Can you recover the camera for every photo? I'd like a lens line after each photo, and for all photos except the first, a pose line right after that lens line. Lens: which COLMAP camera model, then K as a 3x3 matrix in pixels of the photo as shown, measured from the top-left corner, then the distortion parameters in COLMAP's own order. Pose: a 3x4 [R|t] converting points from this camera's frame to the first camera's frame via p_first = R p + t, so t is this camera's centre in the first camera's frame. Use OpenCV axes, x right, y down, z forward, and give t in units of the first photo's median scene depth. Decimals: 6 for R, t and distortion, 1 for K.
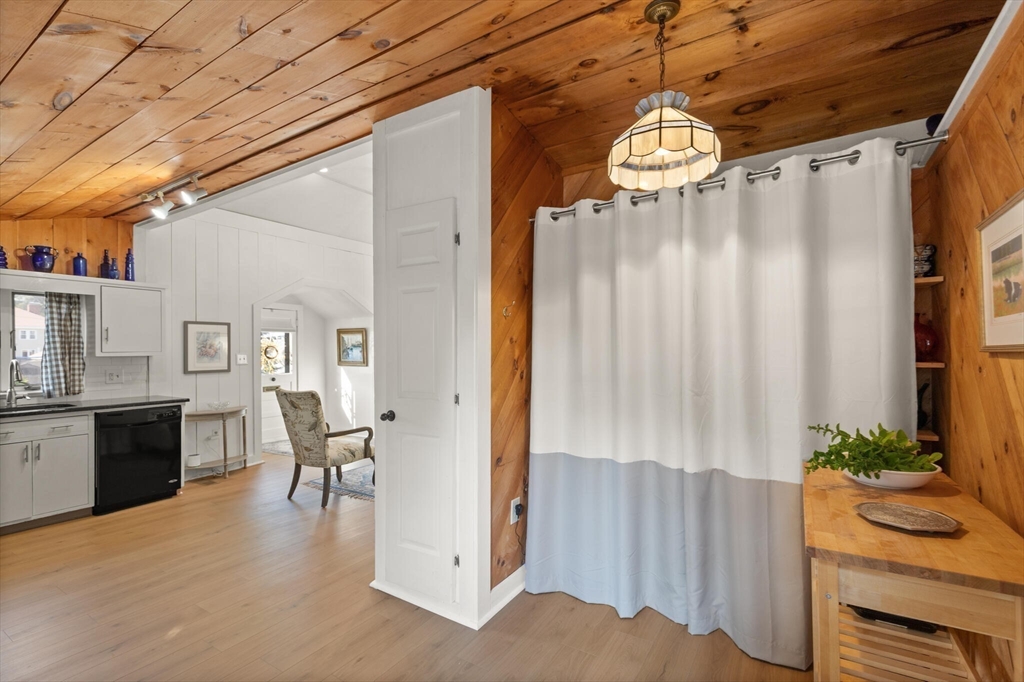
lens RADIAL K [[471.6, 0, 515.5], [0, 471.6, 352.1], [0, 0, 1]] dist [0.004249, 0.001765]
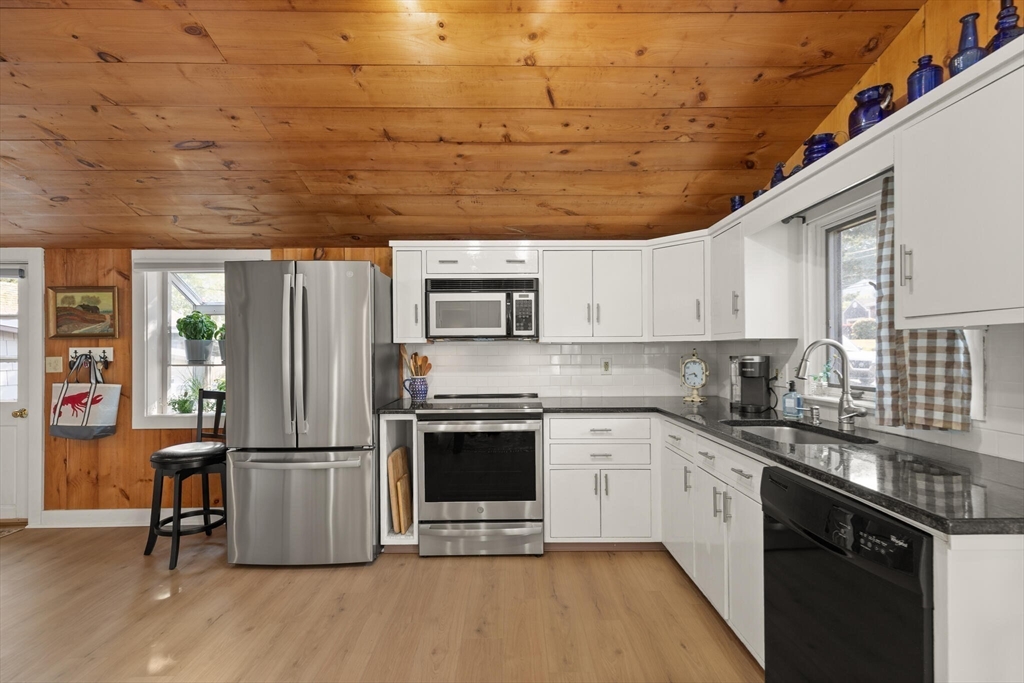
lens RADIAL K [[471.6, 0, 515.5], [0, 471.6, 352.6], [0, 0, 1]] dist [0.004249, 0.001765]
pose [[-0.839568, 0.014472, -0.543061, -0.438466], [0.010063, 0.999888, 0.011090, 0.019941], [0.543161, 0.003846, -0.839620, 1.148801]]
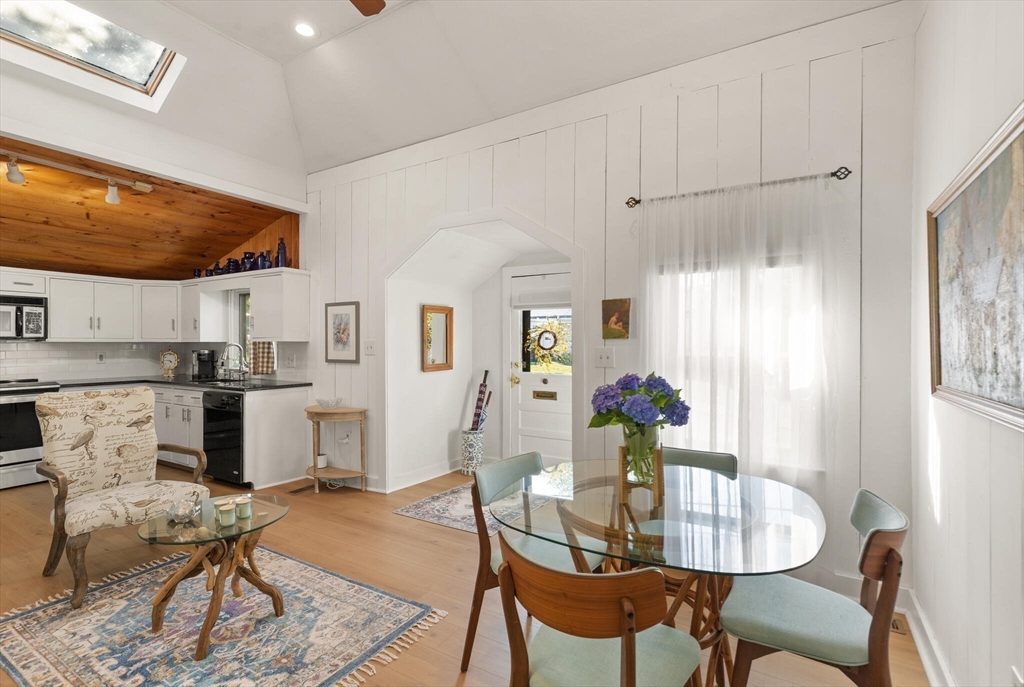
lens RADIAL K [[474.9, 0, 512.0], [0, 474.9, 343.5], [0, 0, 1]] dist [0.005996, 0.000355]
pose [[0.012983, 0.008558, -0.999879, 0.259523], [-0.004948, 0.999952, 0.008494, 0.000964], [0.999903, 0.004837, 0.013025, 1.611455]]
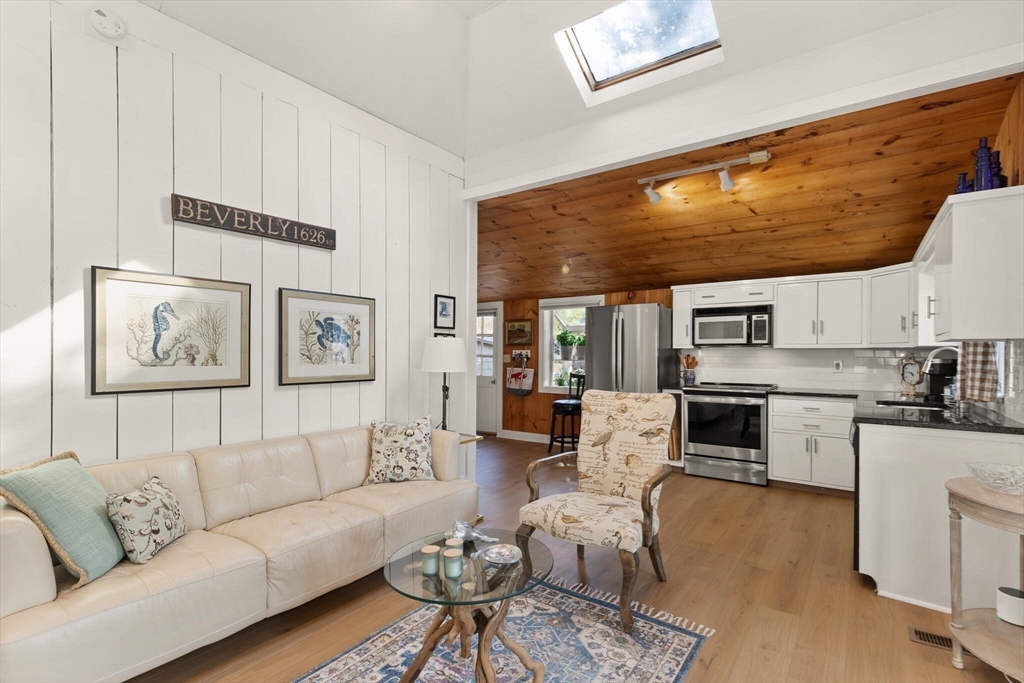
lens RADIAL K [[471.6, 0, 515.5], [0, 471.6, 352.6], [0, 0, 1]] dist [0.004249, 0.001765]
pose [[-0.997860, 0.001605, 0.065361, -0.349937], [0.001483, 0.999997, -0.001910, 0.024216], [-0.065364, -0.001809, -0.997860, 1.692702]]
